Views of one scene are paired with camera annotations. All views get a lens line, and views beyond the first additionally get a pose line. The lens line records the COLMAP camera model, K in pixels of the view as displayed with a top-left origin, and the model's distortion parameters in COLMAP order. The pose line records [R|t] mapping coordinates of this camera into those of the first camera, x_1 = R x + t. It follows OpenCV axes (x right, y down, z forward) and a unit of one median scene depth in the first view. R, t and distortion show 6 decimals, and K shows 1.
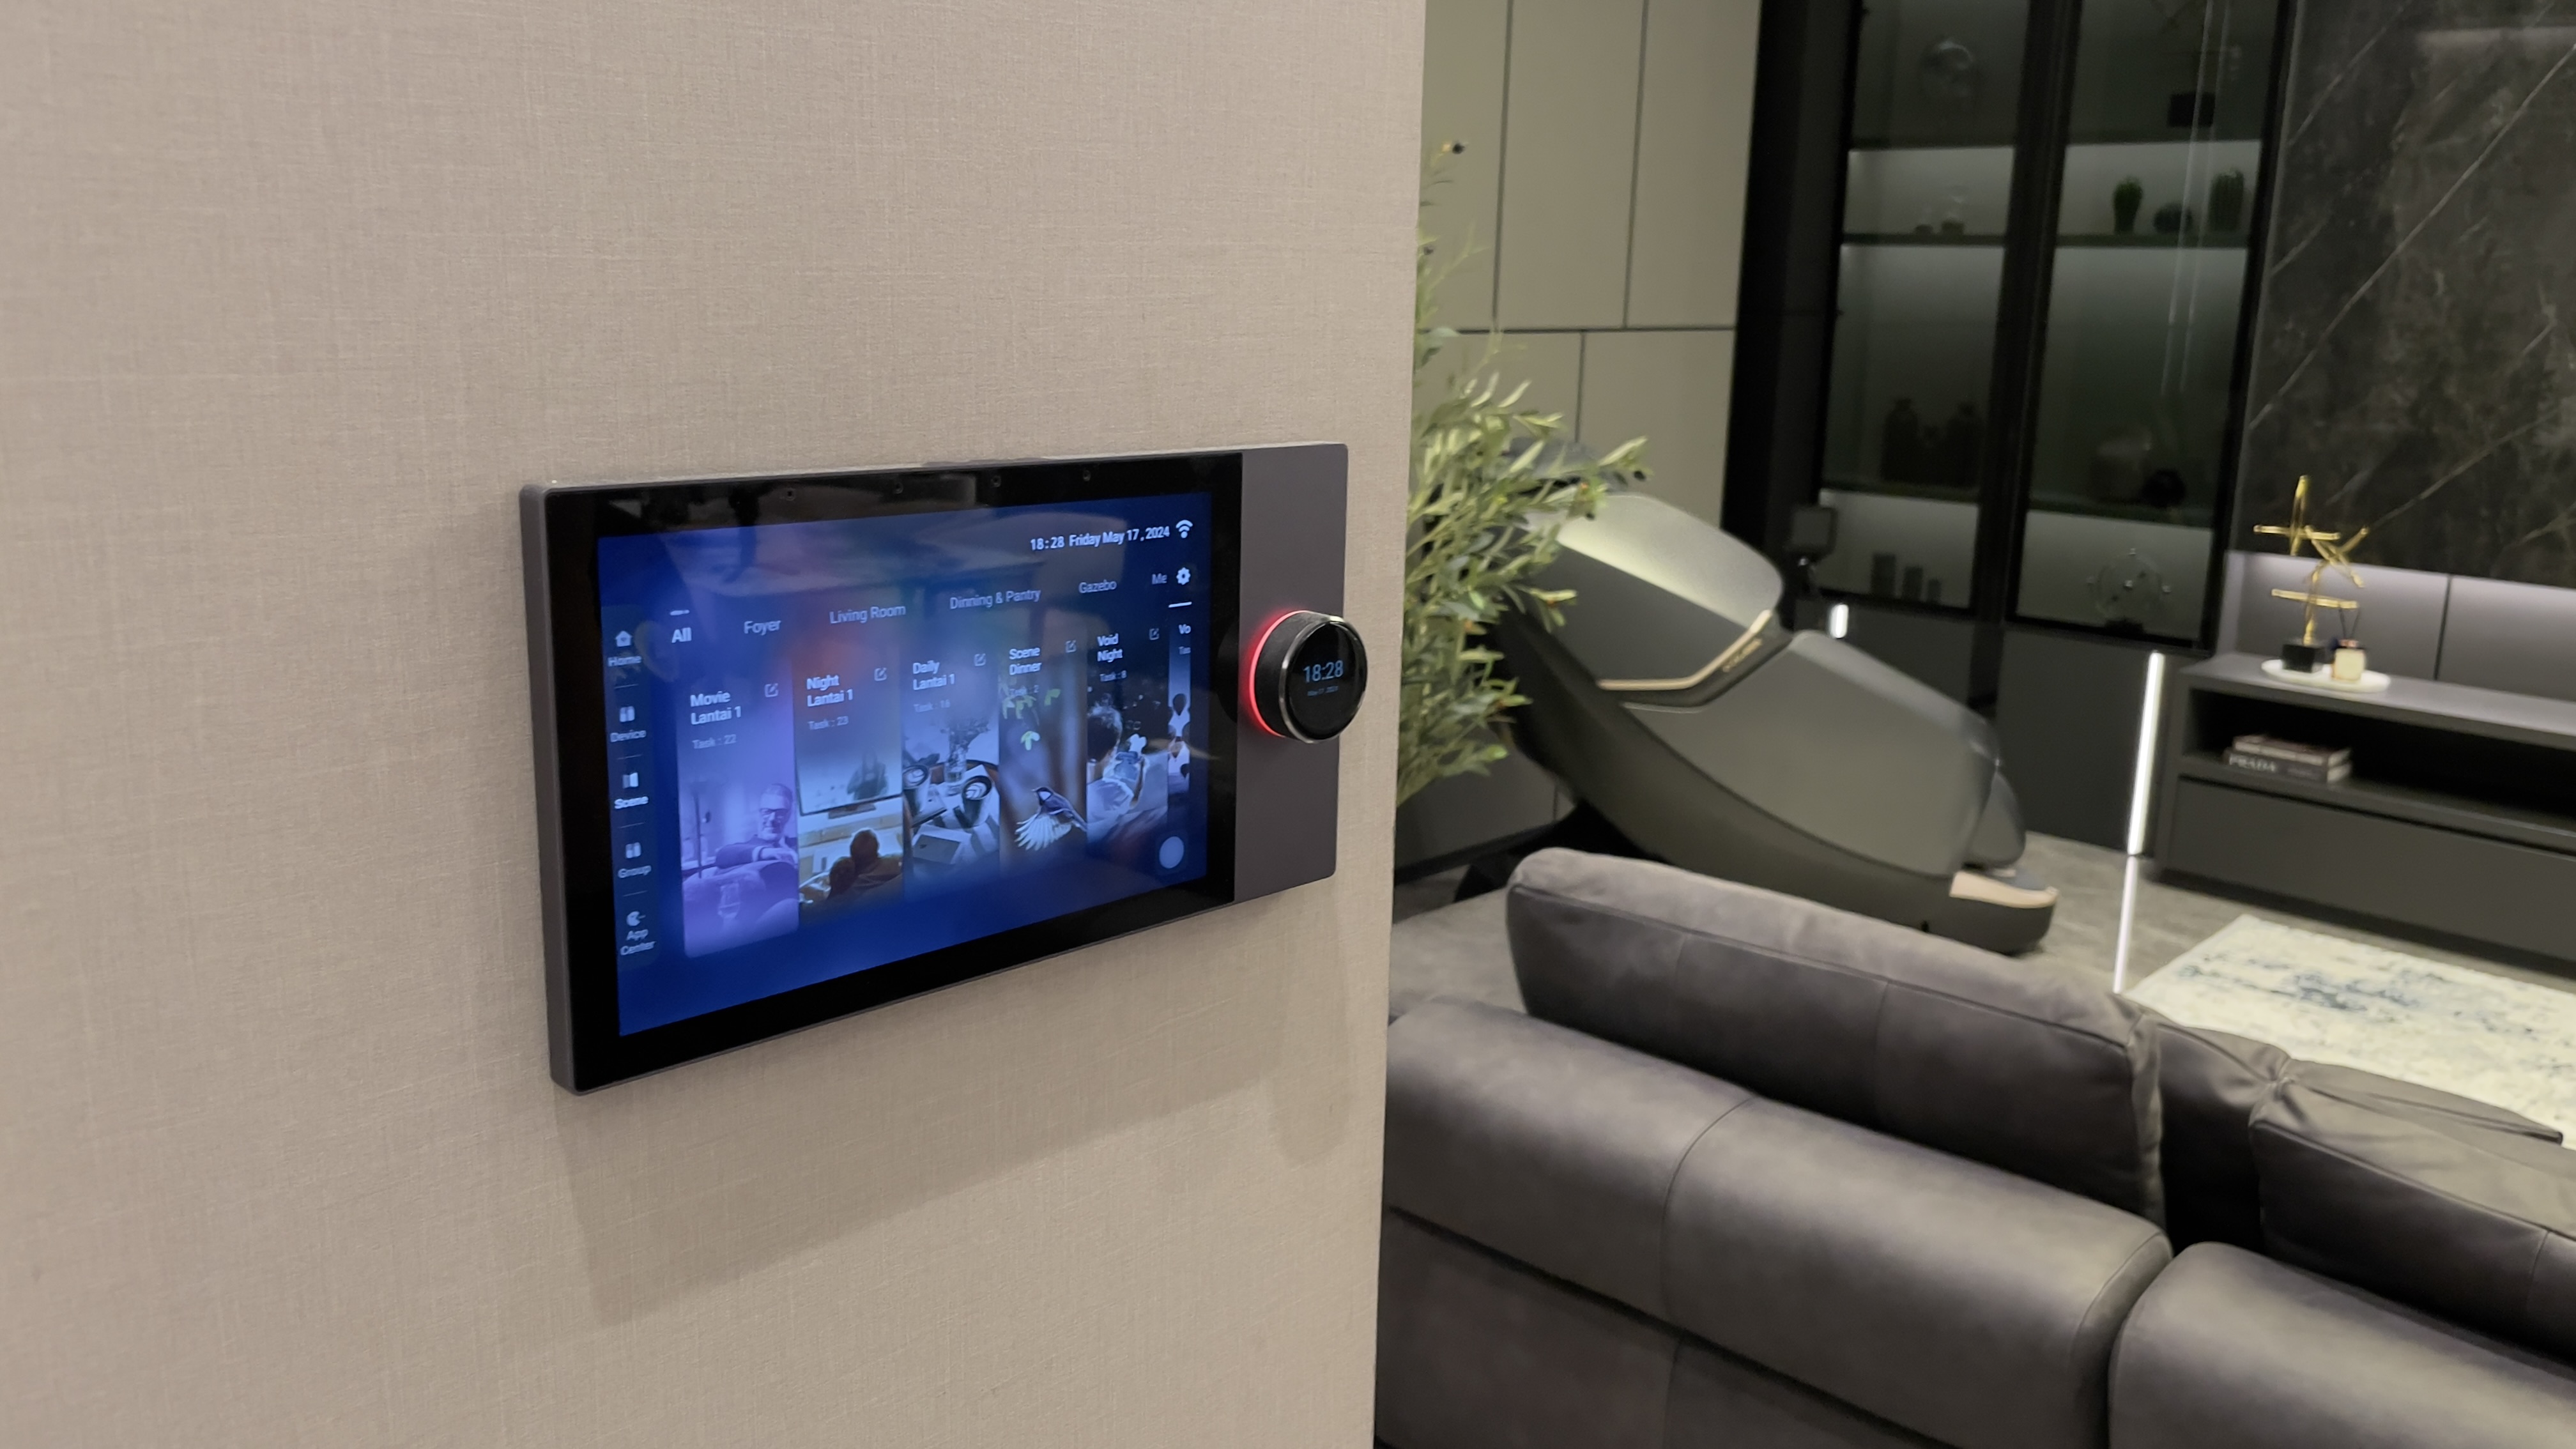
lens RADIAL K [[1970.0, 0, 1290.8], [0, 1970.0, 710.8], [0, 0, 1]] dist [0.054602, -0.022043]
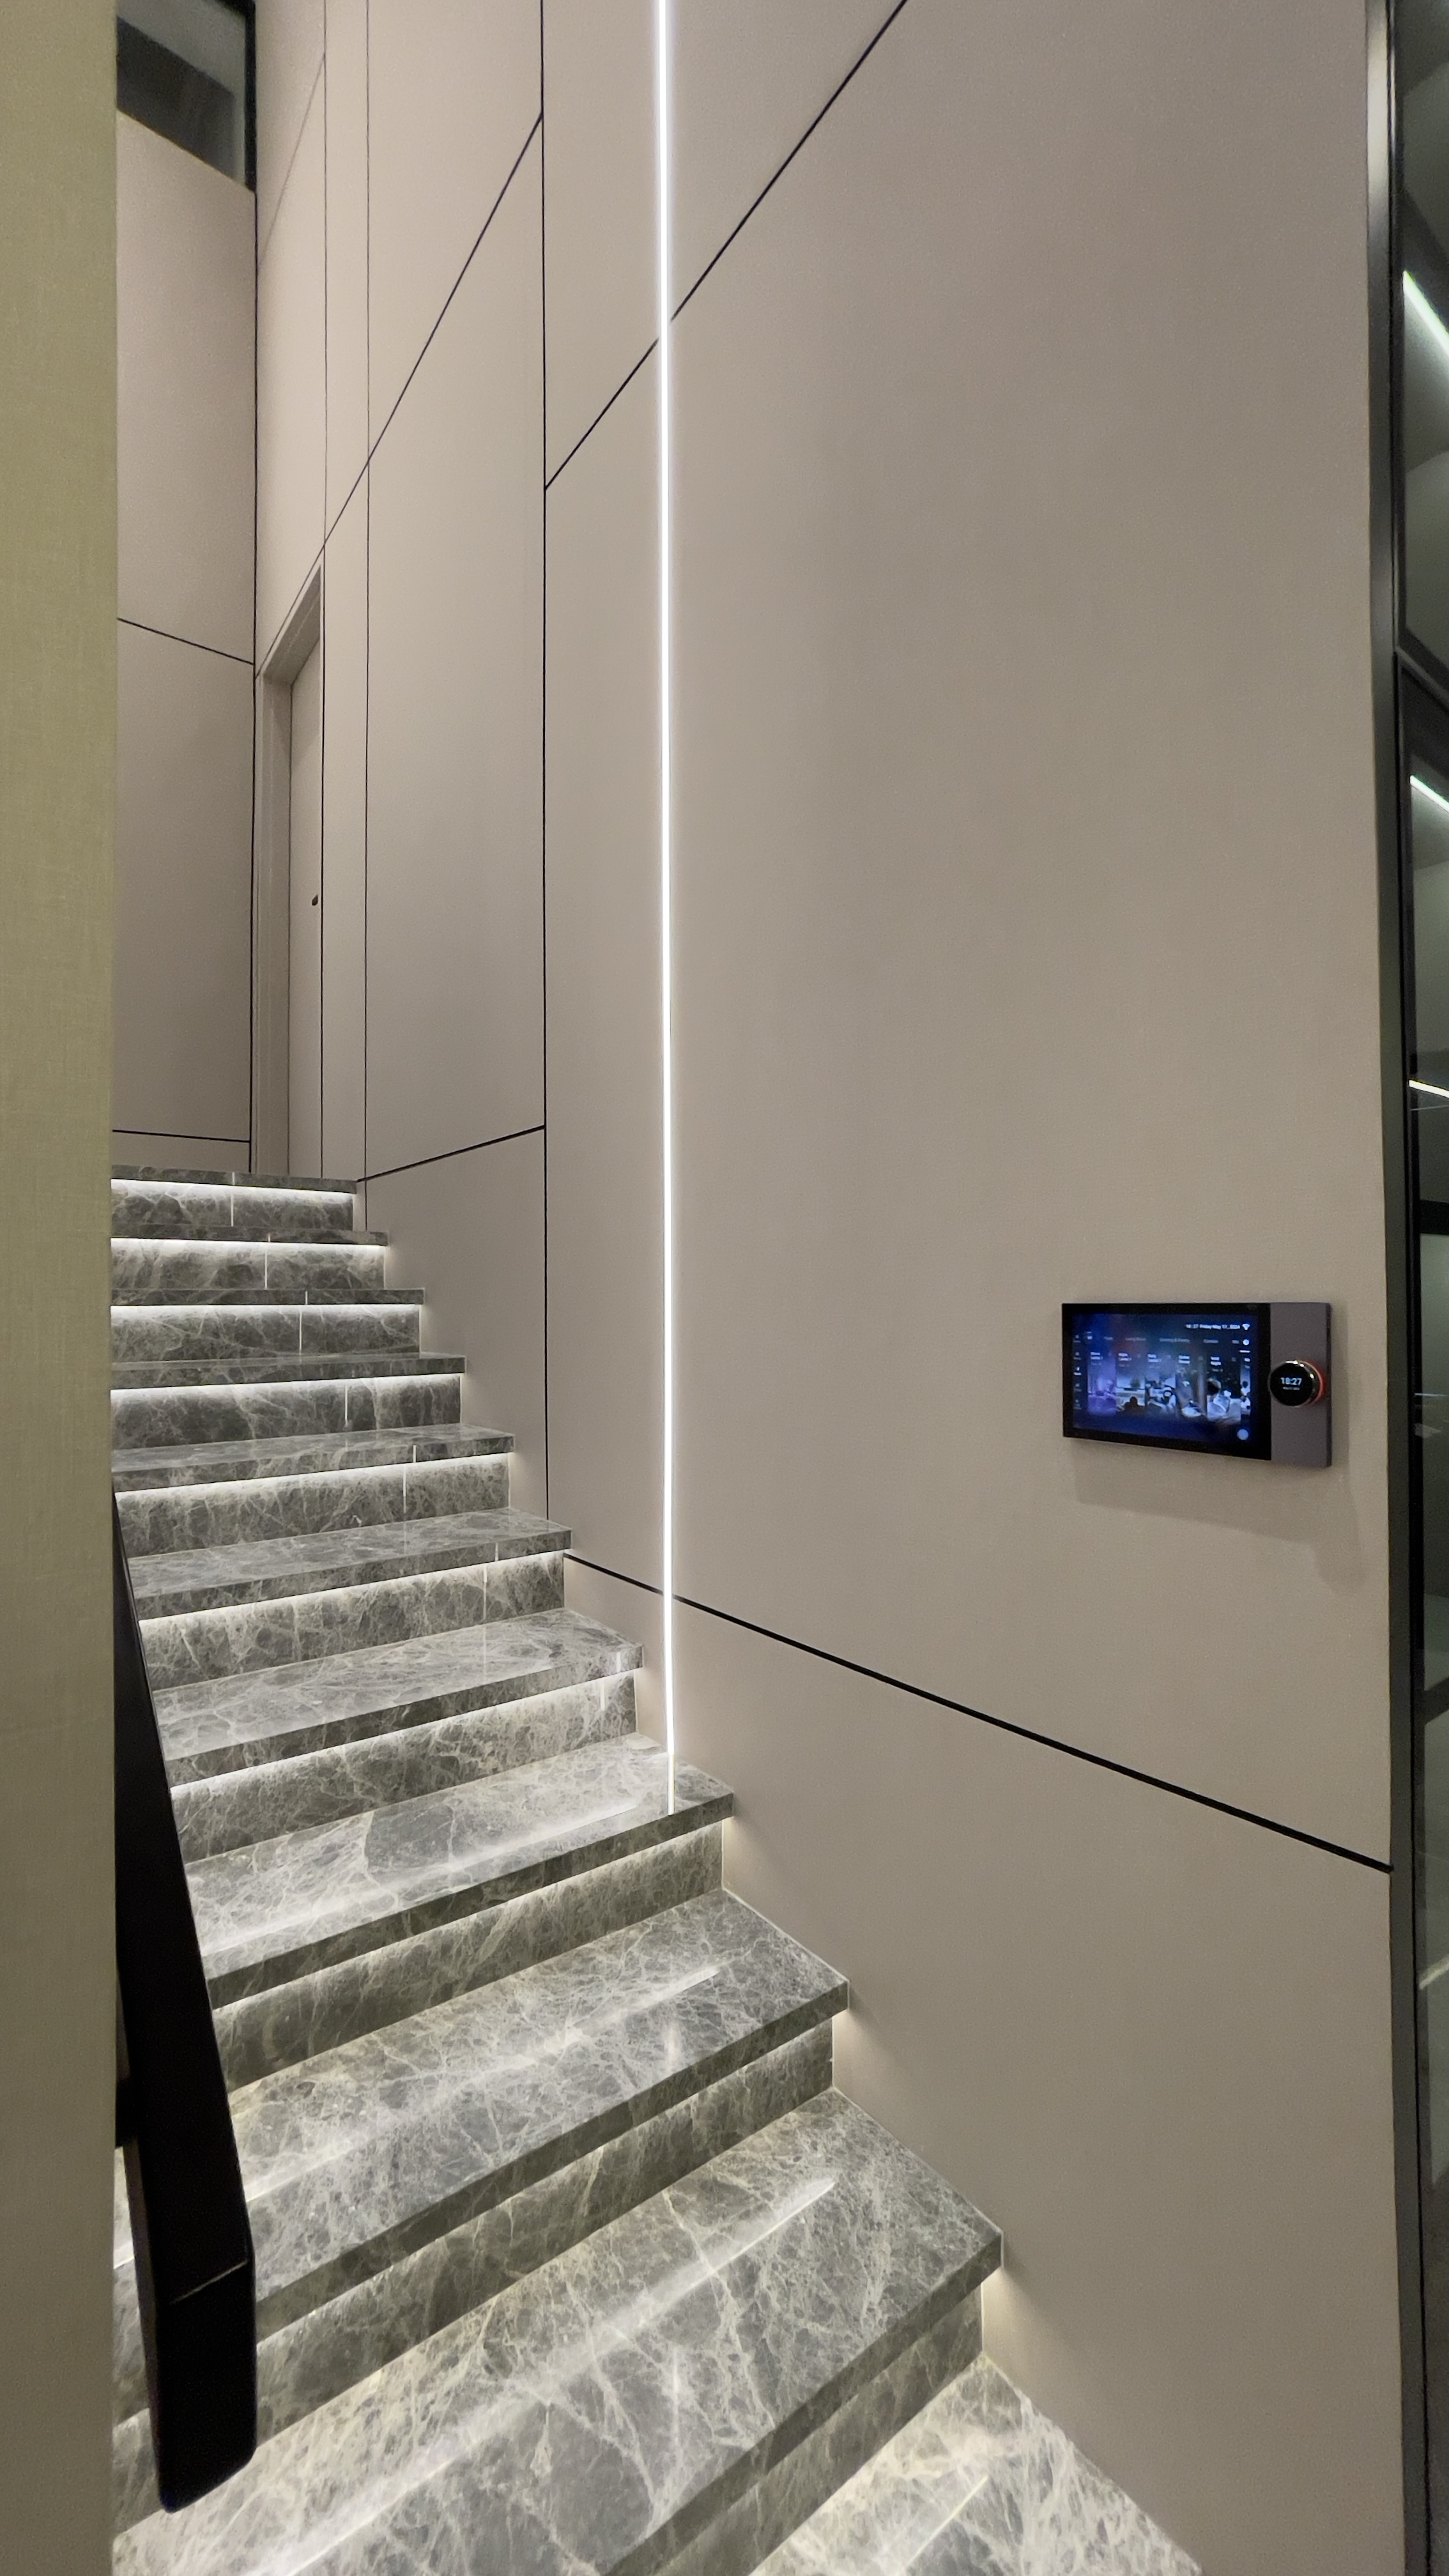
lens RADIAL K [[1040.4, 0, 725.7], [0, 1040.4, 1286.7], [0, 0, 1]] dist [-0.003102, -0.000621]
pose [[-0.149284, -0.035660, -0.988151, 1.782149], [-0.208766, 0.977958, -0.003753, 0.023884], [0.966504, 0.205733, -0.153438, 0.469129]]
